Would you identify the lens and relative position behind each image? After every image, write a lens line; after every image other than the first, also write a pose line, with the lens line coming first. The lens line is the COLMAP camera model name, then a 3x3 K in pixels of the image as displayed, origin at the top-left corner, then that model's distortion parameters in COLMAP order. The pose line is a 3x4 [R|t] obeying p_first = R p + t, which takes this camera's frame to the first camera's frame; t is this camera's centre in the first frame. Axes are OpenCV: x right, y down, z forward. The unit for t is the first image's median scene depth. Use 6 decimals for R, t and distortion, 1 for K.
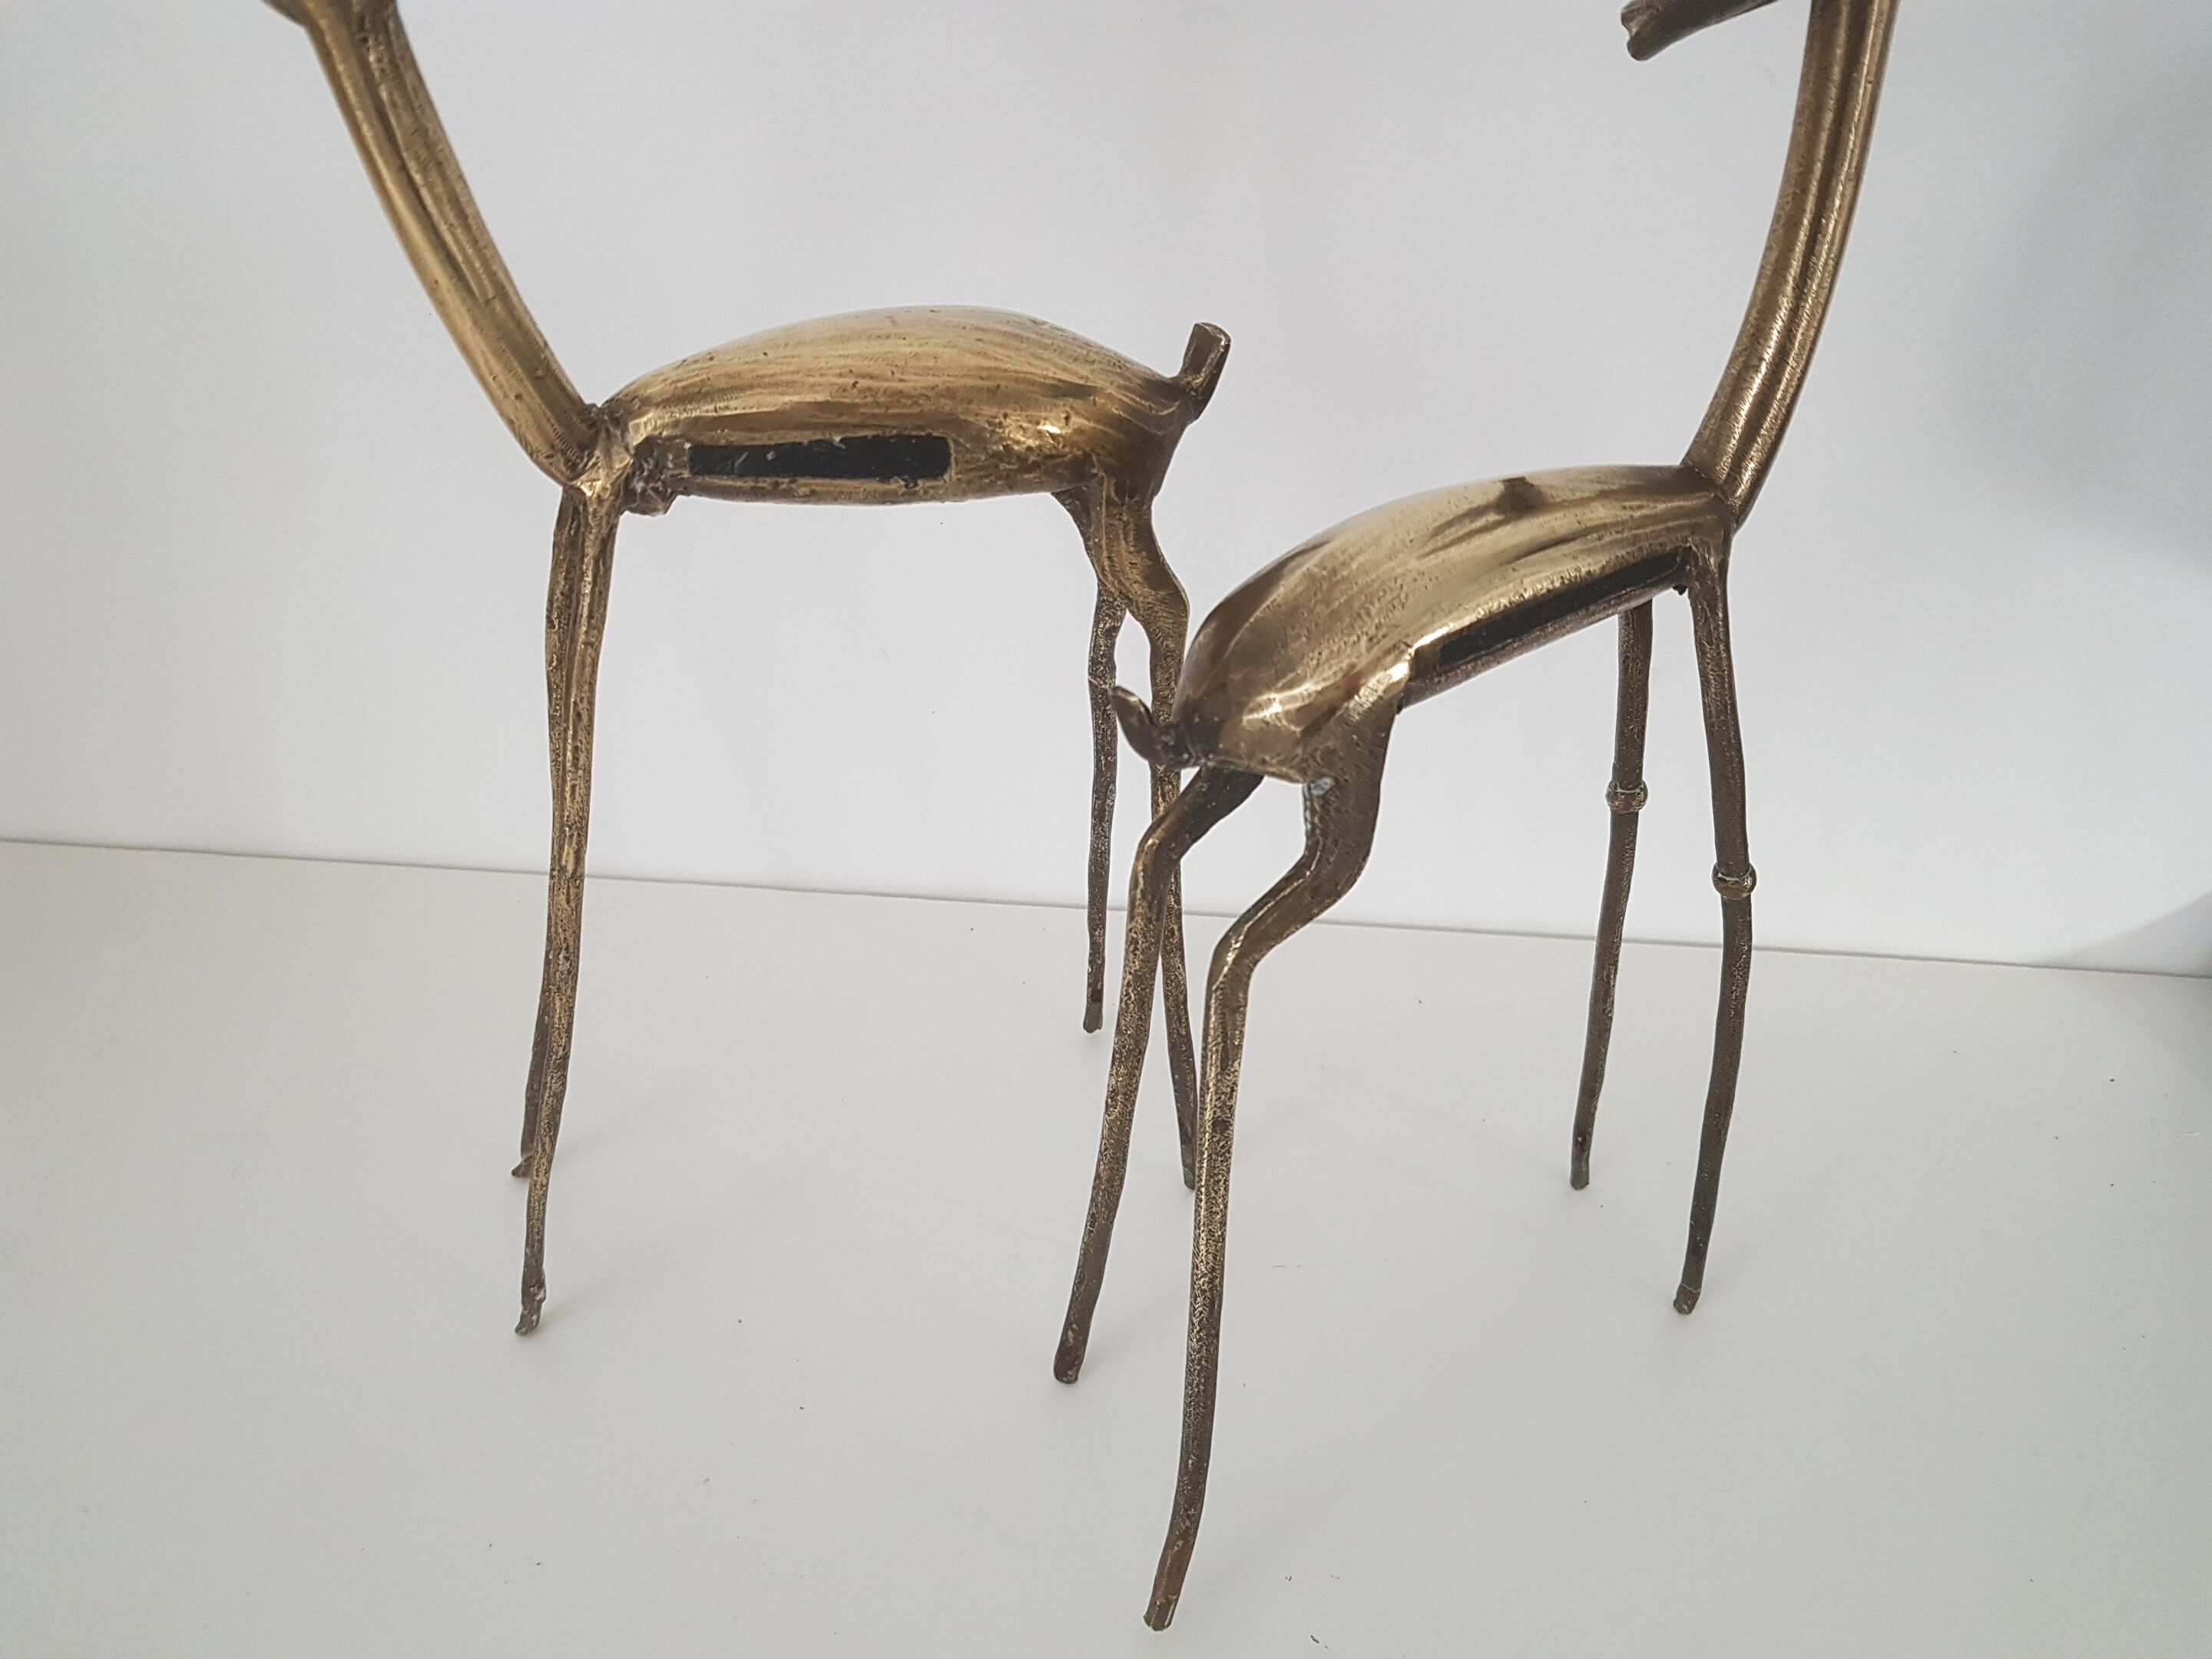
lens RADIAL K [[1732.4, 0, 1106.0], [0, 1732.4, 829.5], [0, 0, 1]] dist [-0.009417, -0.005375]
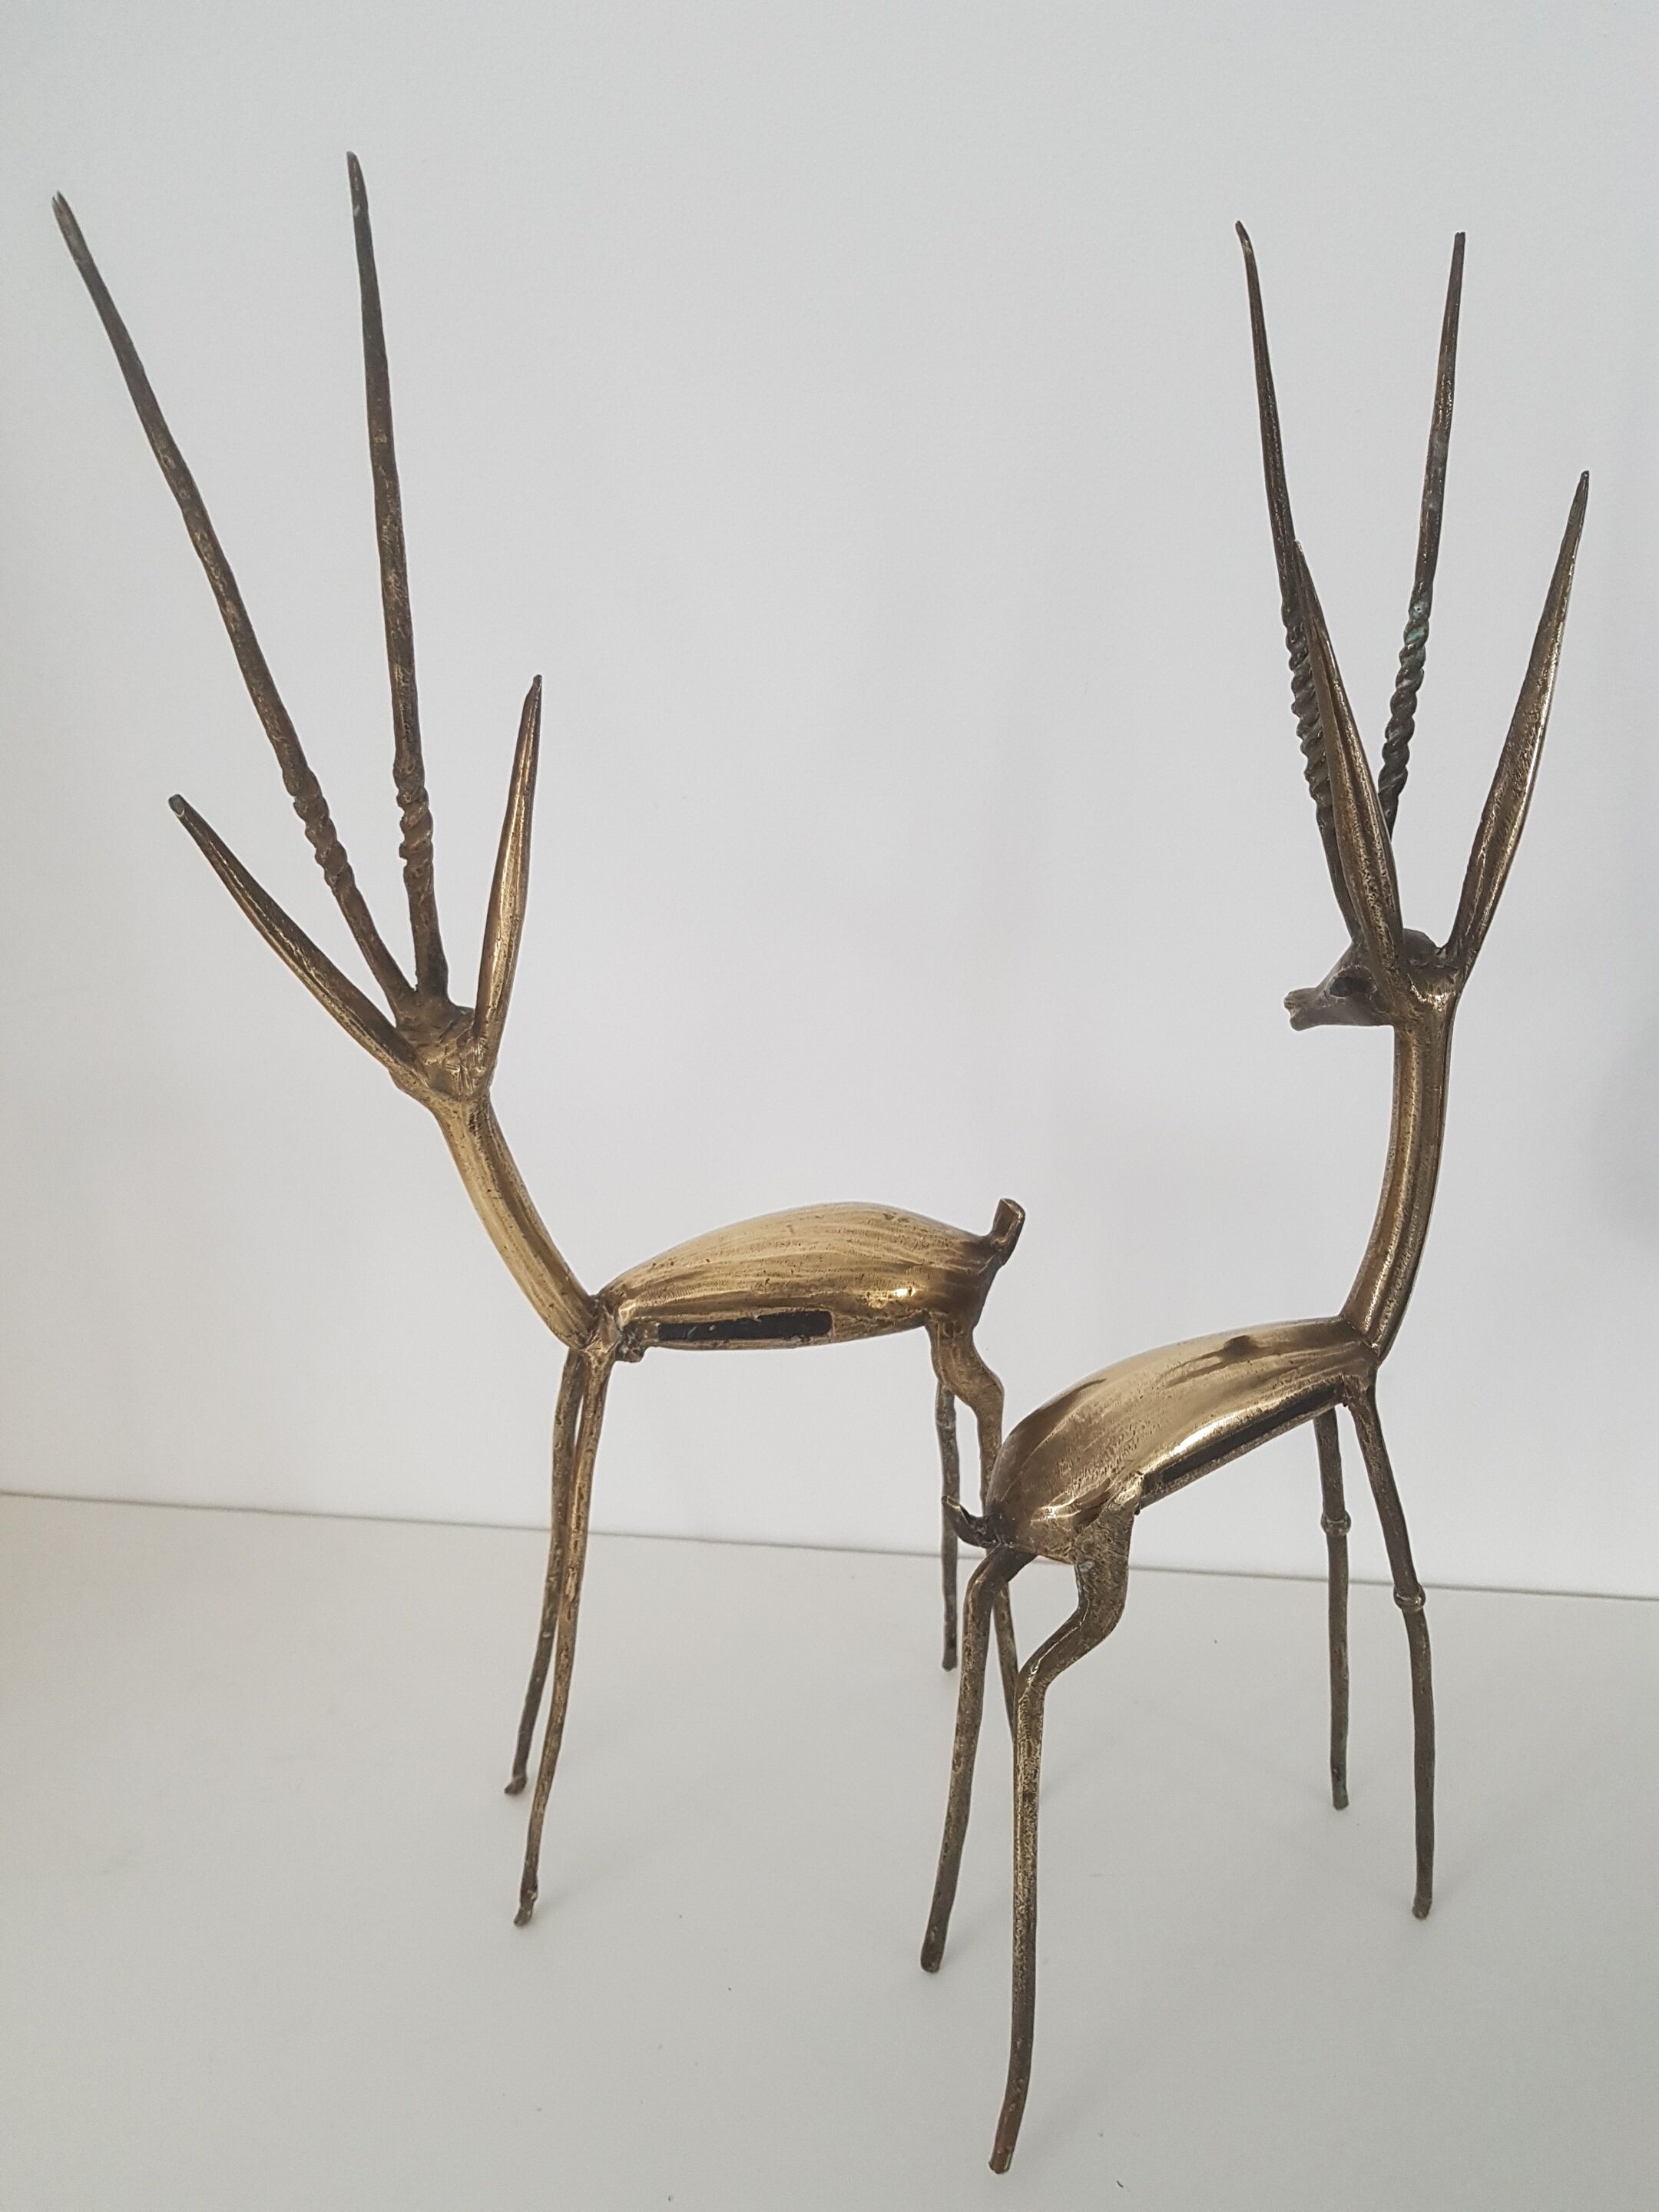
lens RADIAL K [[1732.4, 0, 829.5], [0, 1732.4, 1106.0], [0, 0, 1]] dist [-0.009417, -0.005375]
pose [[0.995715, -0.027799, -0.088198, 0.043248], [0.016599, 0.991984, -0.125270, -0.212169], [0.090973, 0.123269, 0.988195, -0.479084]]
